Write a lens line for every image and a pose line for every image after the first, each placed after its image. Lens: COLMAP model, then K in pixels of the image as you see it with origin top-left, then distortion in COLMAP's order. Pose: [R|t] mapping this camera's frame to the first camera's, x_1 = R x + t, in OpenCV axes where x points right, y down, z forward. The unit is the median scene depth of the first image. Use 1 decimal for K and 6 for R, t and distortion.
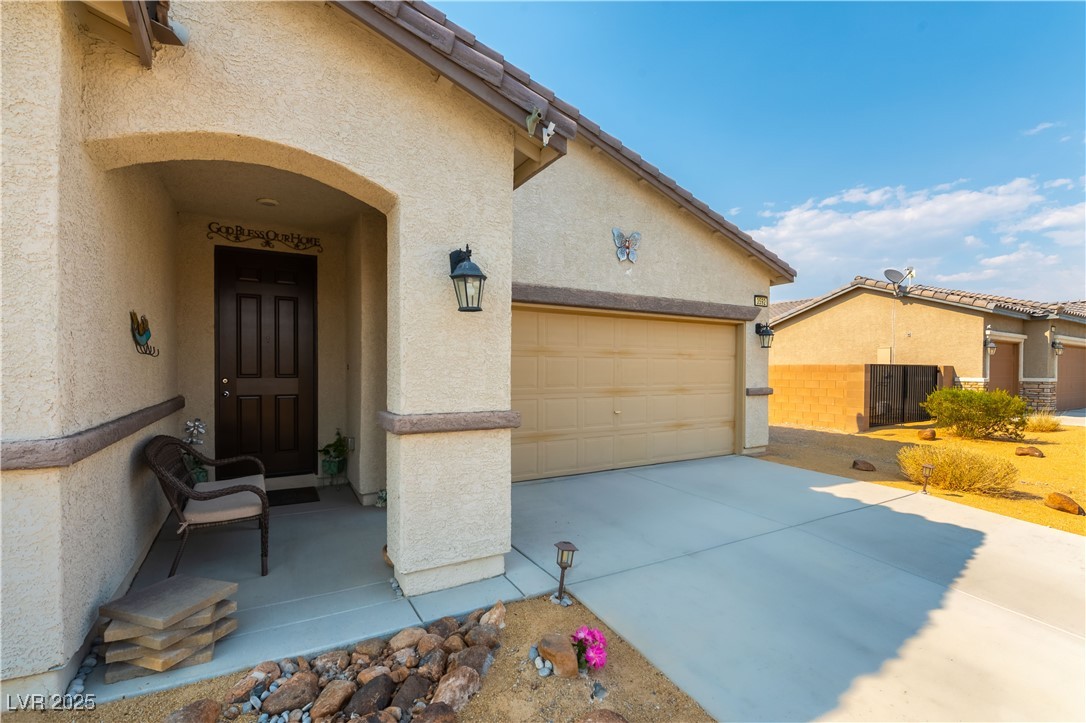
lens RADIAL K [[480.7, 0, 521.4], [0, 480.7, 380.9], [0, 0, 1]] dist [-0.000402, -0.000238]
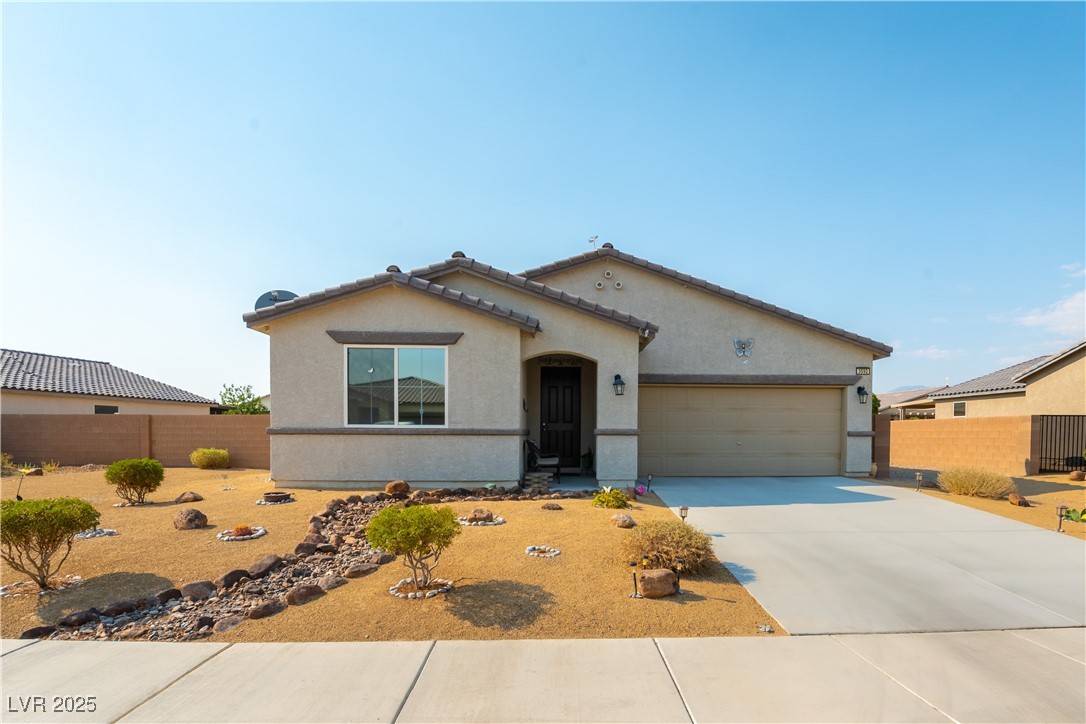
lens RADIAL K [[480.7, 0, 543.9], [0, 480.7, 364.1], [0, 0, 1]] dist [-0.000402, -0.000238]
pose [[0.869872, -0.066274, -0.488805, 0.435196], [-0.015179, 0.986868, -0.160817, 0.070880], [0.493044, 0.147310, 0.857442, -0.837580]]
